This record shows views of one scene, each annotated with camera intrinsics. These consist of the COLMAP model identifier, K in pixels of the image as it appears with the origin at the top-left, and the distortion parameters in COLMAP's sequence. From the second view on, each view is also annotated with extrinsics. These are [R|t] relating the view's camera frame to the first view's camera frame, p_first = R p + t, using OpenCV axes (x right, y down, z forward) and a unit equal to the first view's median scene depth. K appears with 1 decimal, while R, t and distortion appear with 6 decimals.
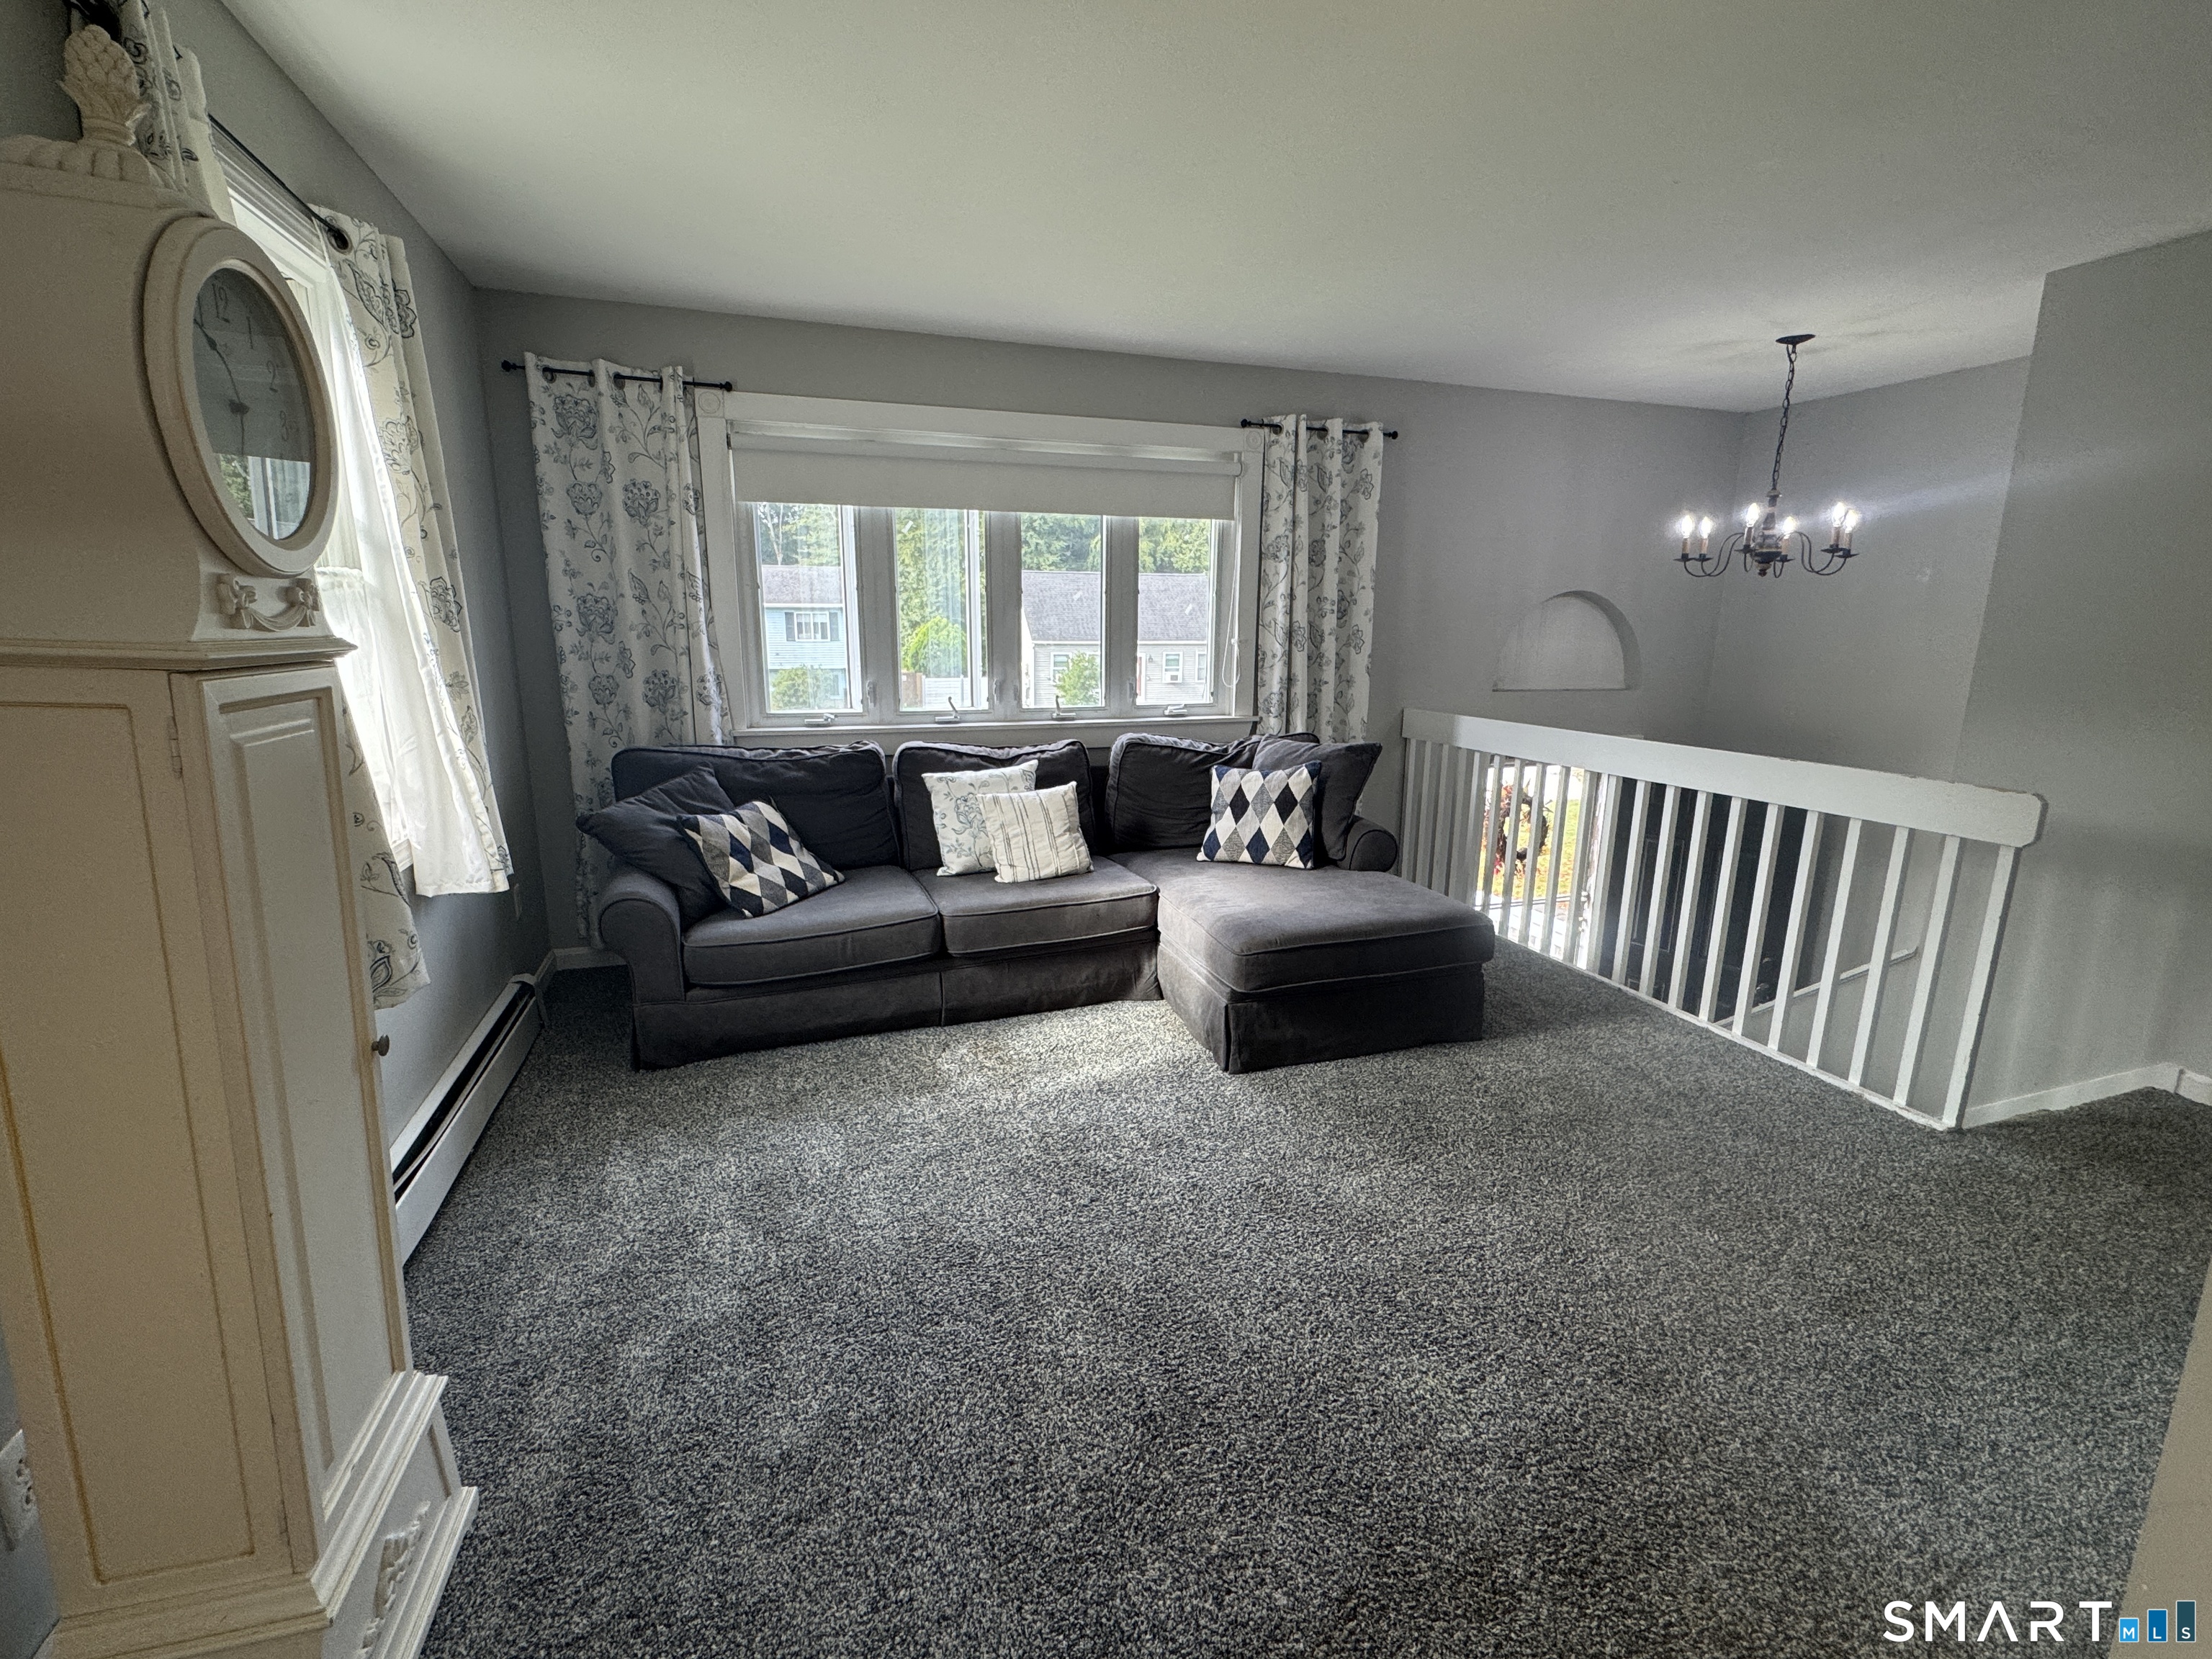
lens RADIAL K [[957.4, 0, 1114.8], [0, 957.4, 833.9], [0, 0, 1]] dist [-0.002103, -0.000637]
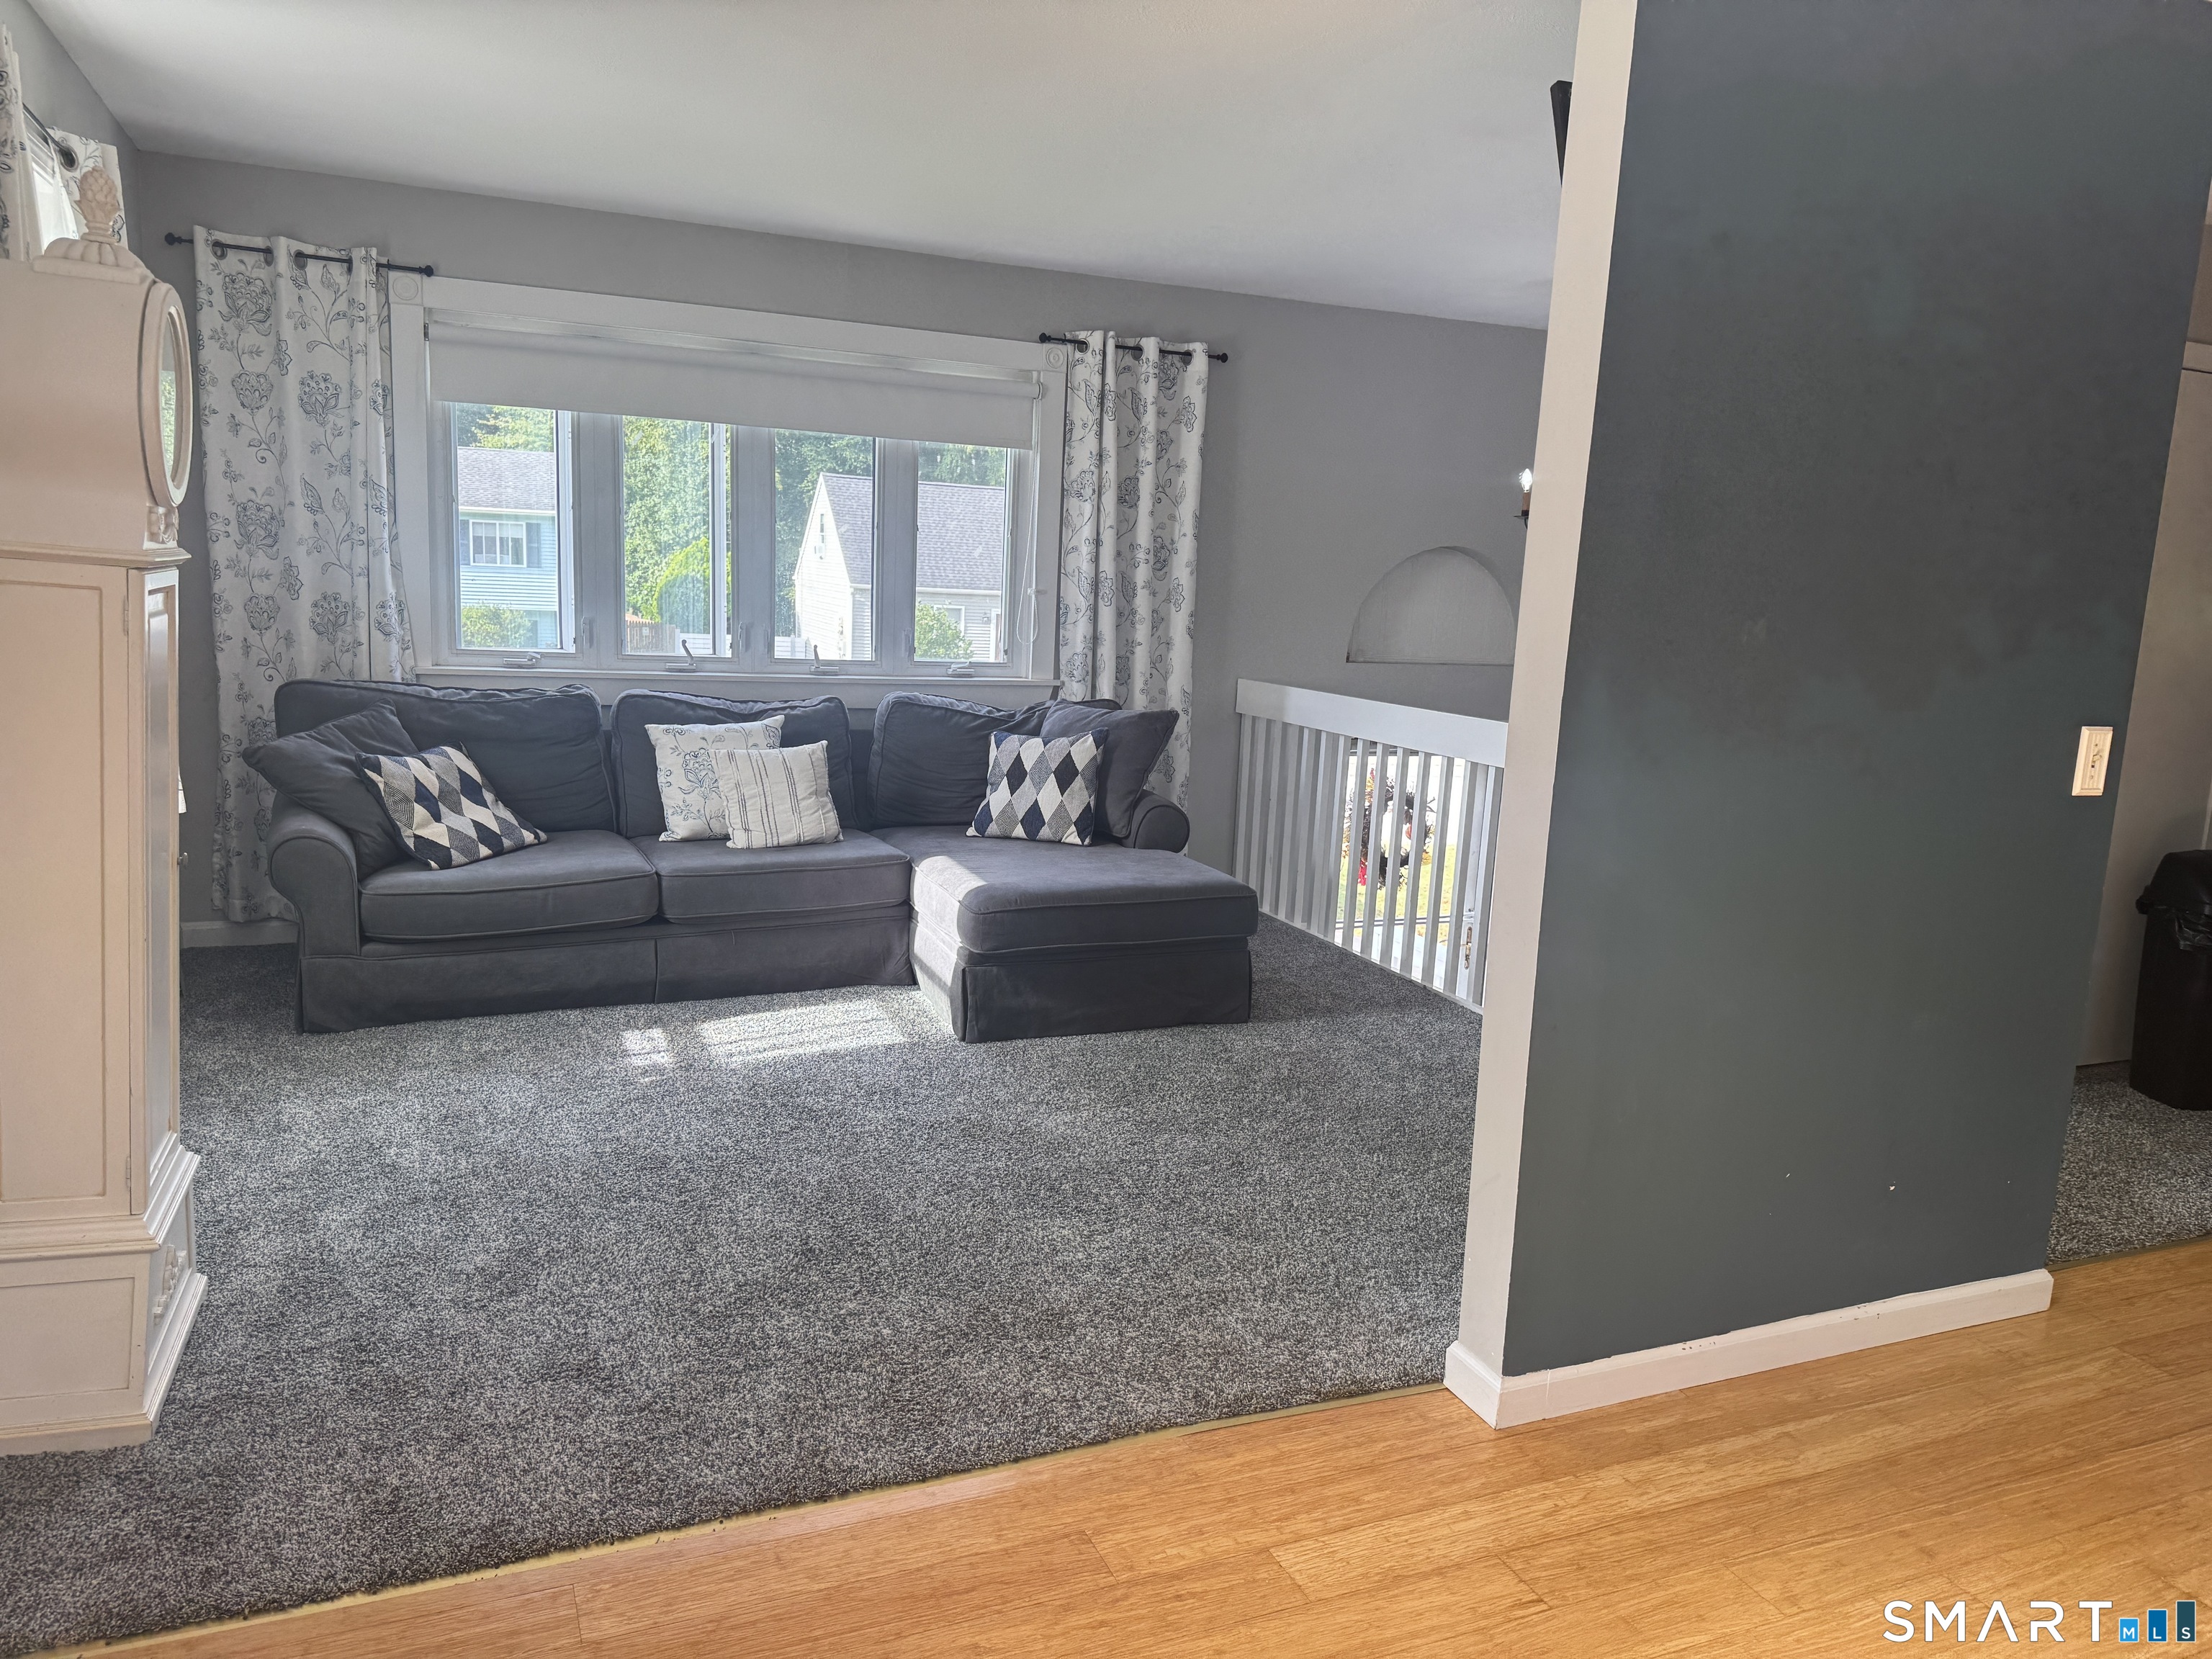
lens RADIAL K [[1517.9, 0, 1106.0], [0, 1517.9, 829.5], [0, 0, 1]] dist [0.167803, -0.264939]
pose [[0.996749, 0.026909, 0.075938, 0.111142], [-0.023430, 0.998651, -0.046336, 0.086394], [-0.077082, 0.044406, 0.996035, -0.416988]]
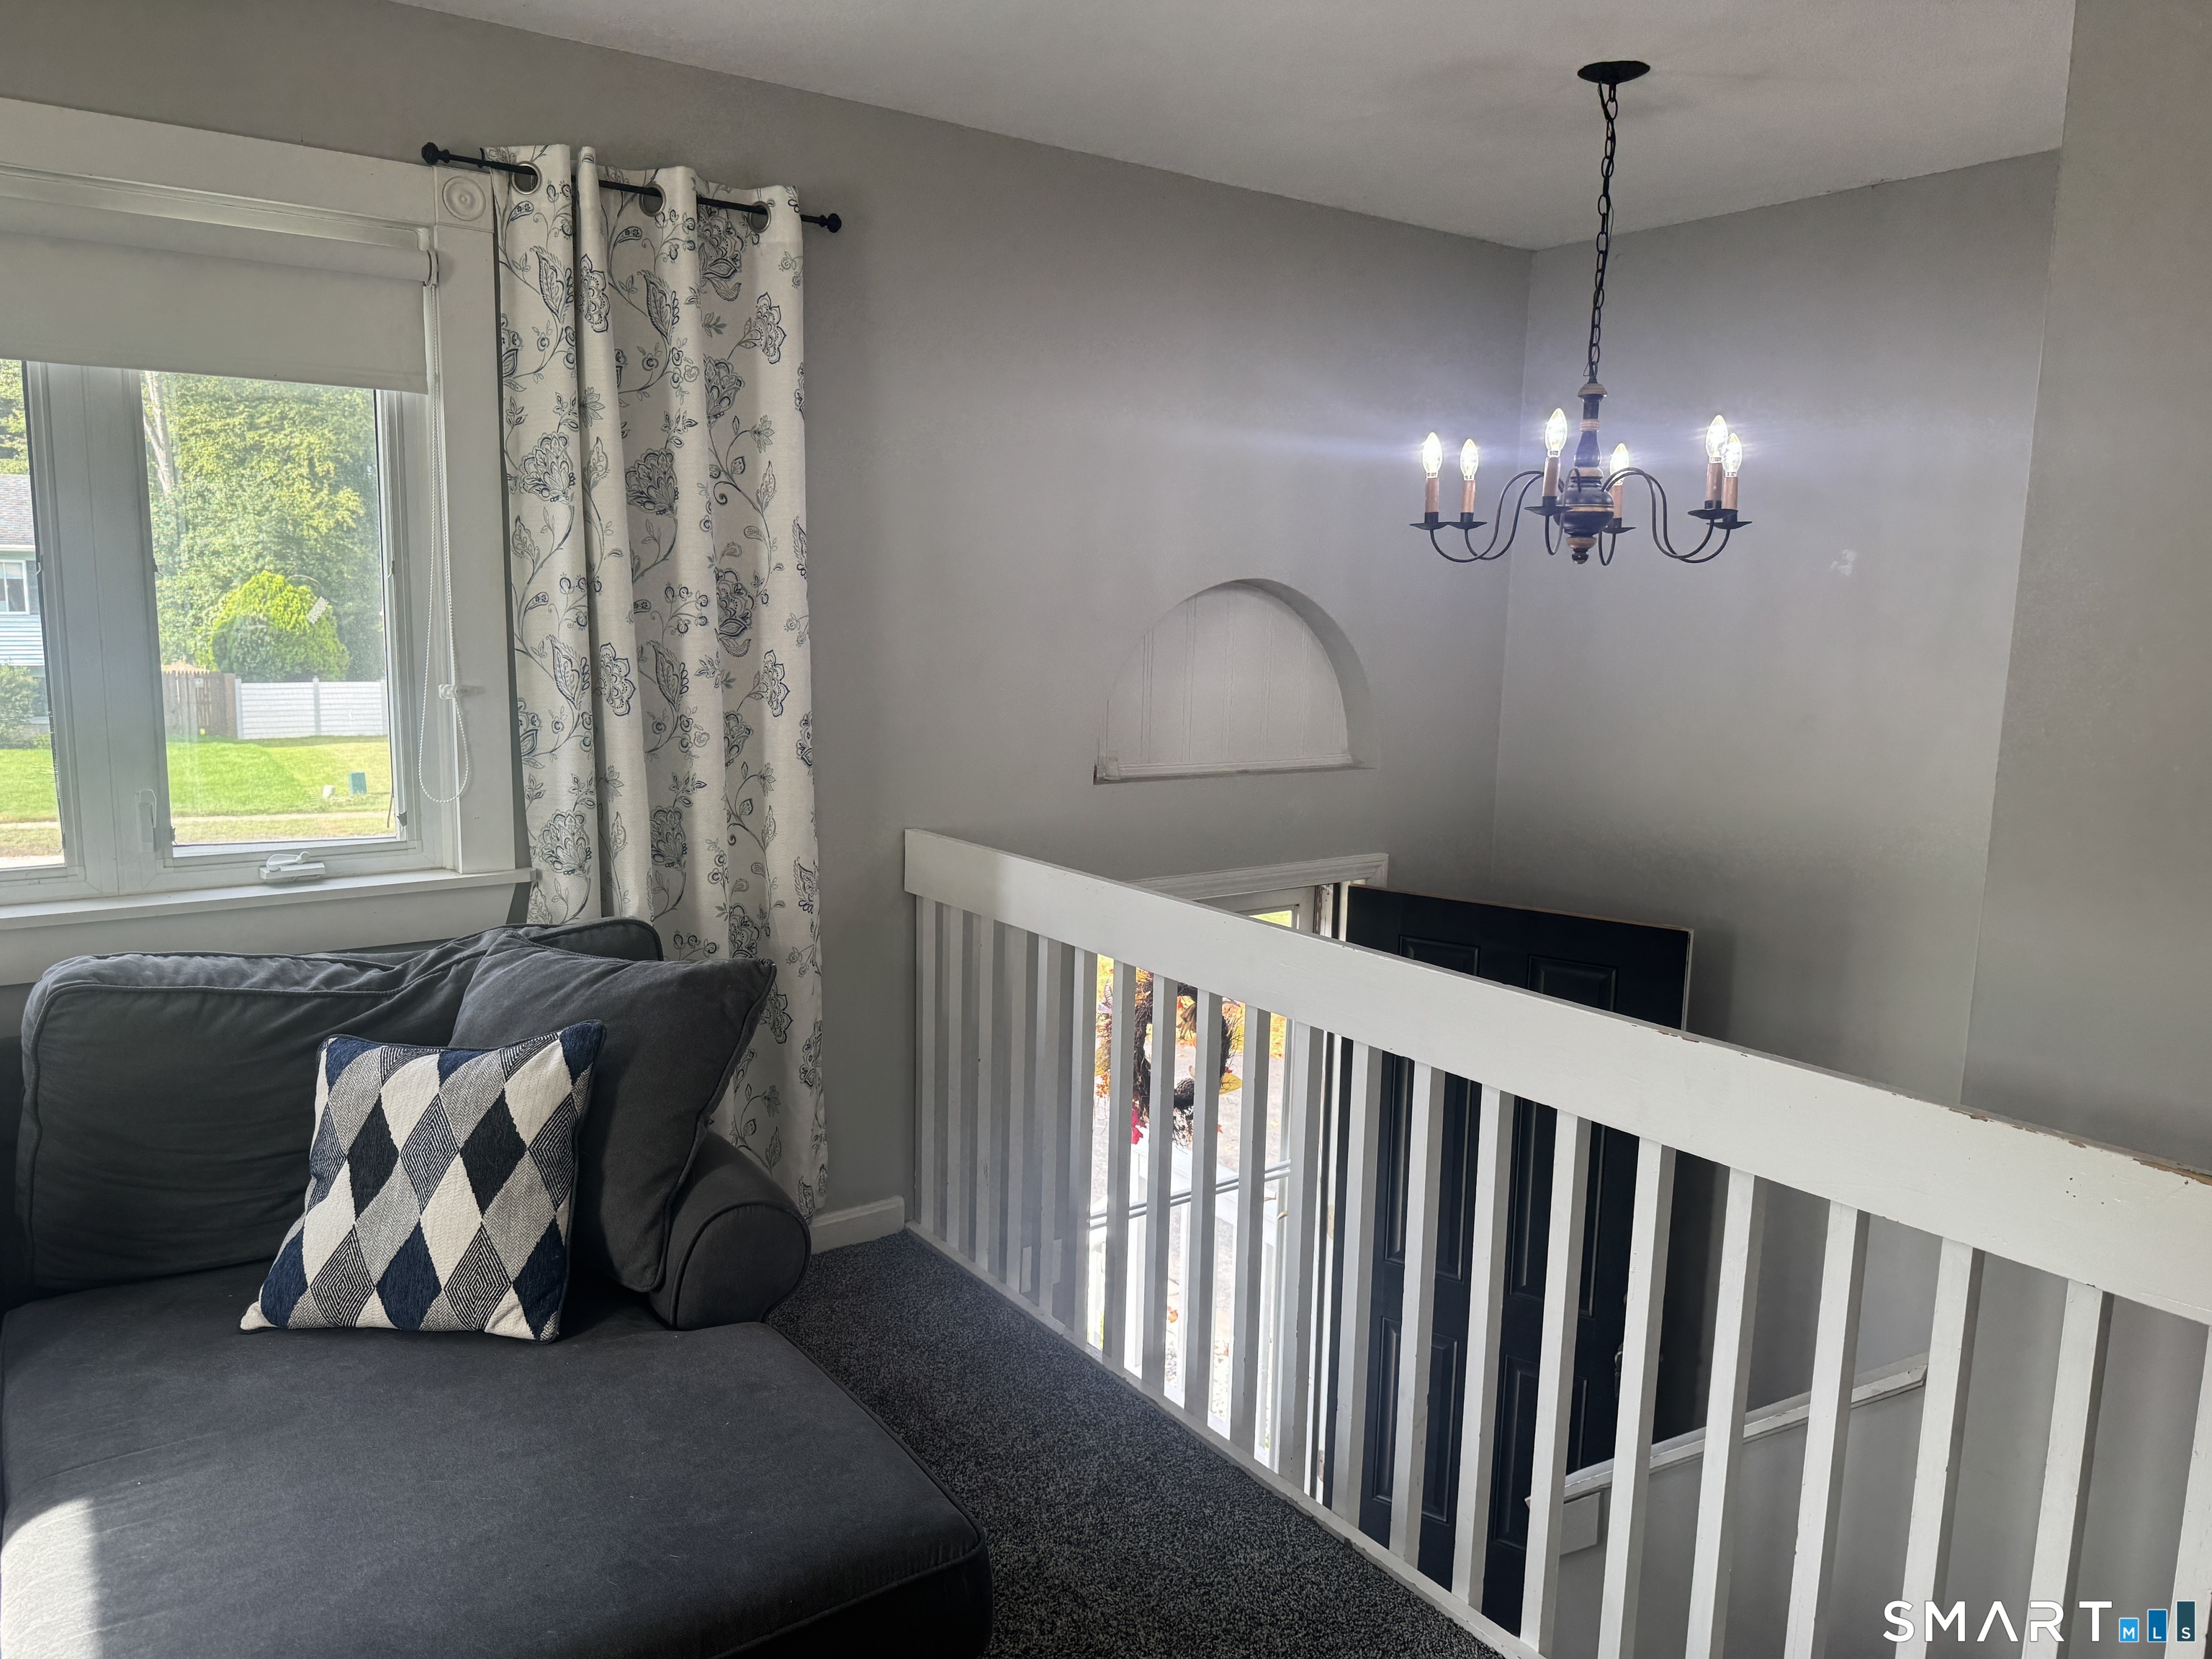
lens RADIAL K [[1473.9, 0, 1106.0], [0, 1473.9, 829.5], [0, 0, 1]] dist [0.104910, -0.178999]
pose [[0.957925, -0.030797, 0.285363, 0.247180], [0.046897, 0.997660, -0.049756, -0.117048], [-0.283163, 0.061045, 0.957127, 0.383780]]
